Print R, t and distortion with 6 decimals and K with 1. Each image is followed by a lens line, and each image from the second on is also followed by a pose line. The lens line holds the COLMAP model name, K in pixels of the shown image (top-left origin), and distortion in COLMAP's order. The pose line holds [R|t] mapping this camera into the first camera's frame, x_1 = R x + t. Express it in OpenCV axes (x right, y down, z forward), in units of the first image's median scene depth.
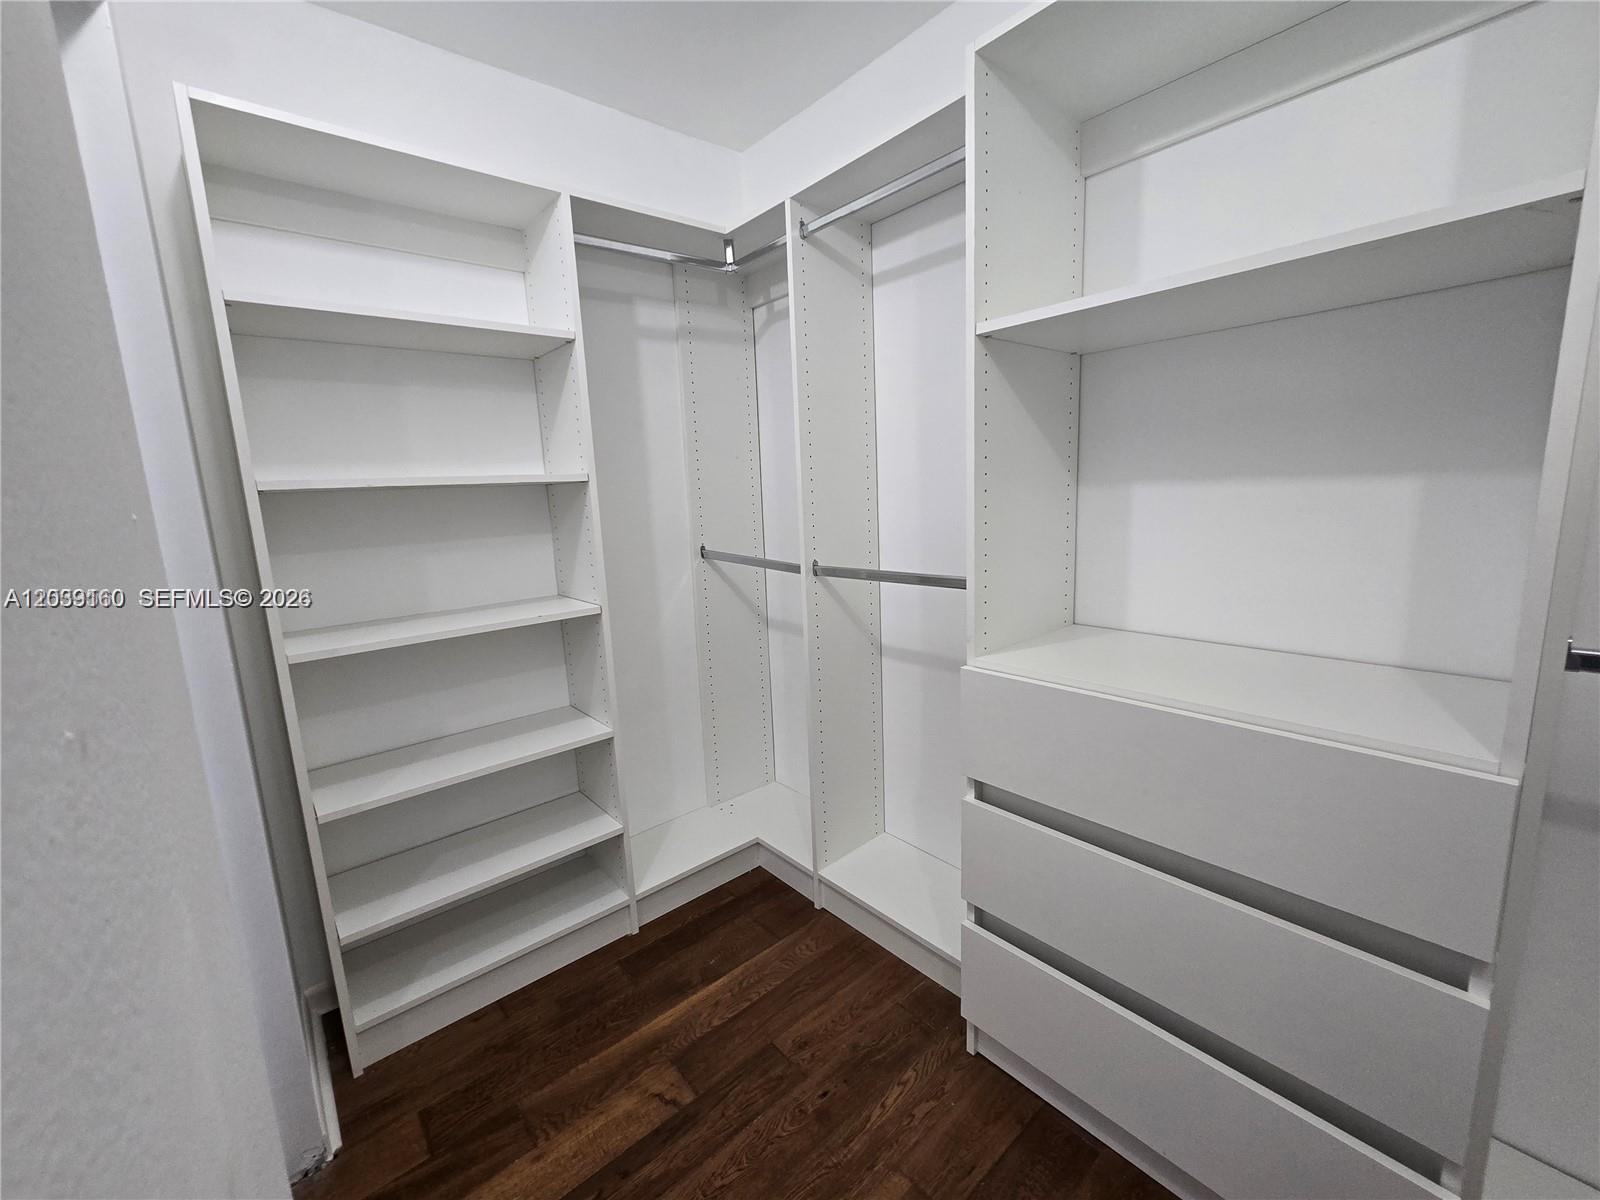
lens RADIAL K [[632.3, 0, 804.1], [0, 632.3, 589.6], [0, 0, 1]] dist [0.002394, 0.000250]
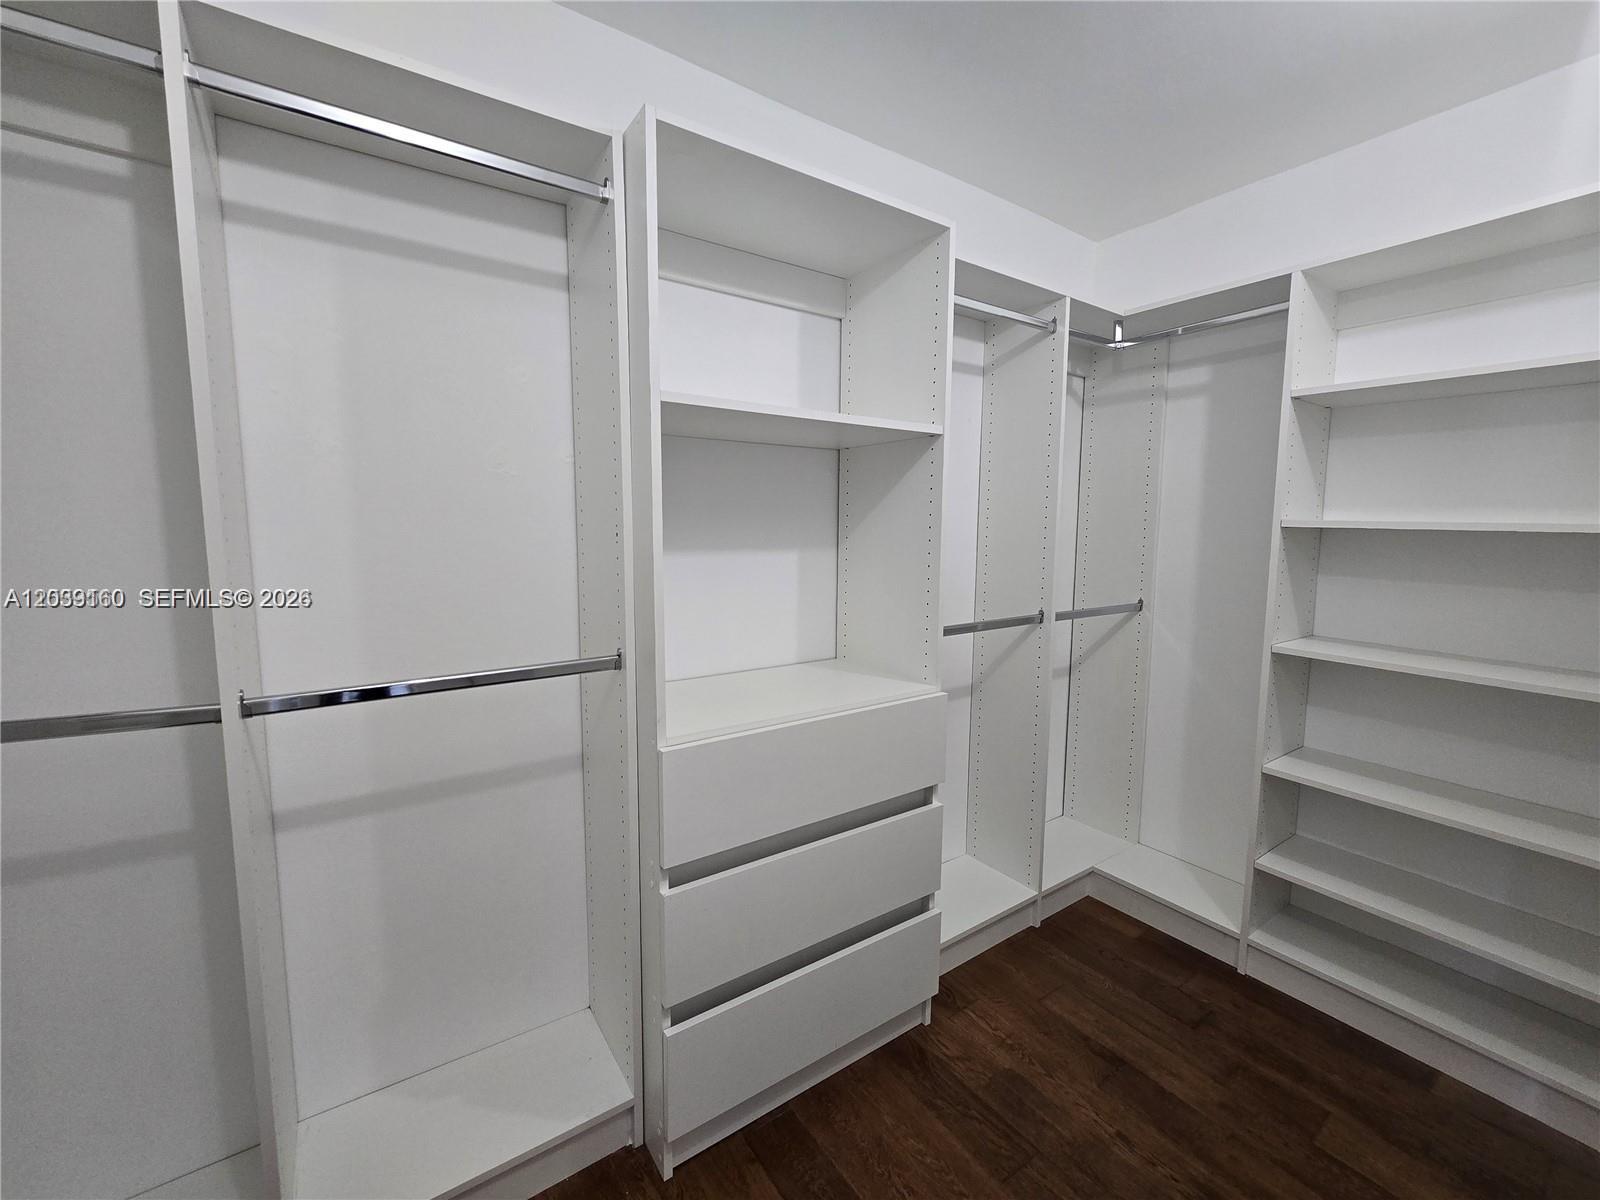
lens RADIAL K [[624.1, 0, 800.0], [0, 624.1, 600.0], [0, 0, 1]] dist [-0.019382, 0.008573]
pose [[0.159008, -0.059640, 0.985474, -0.658564], [0.158454, 0.986776, 0.034152, -0.098202], [-0.974479, 0.150722, 0.166355, 0.694827]]
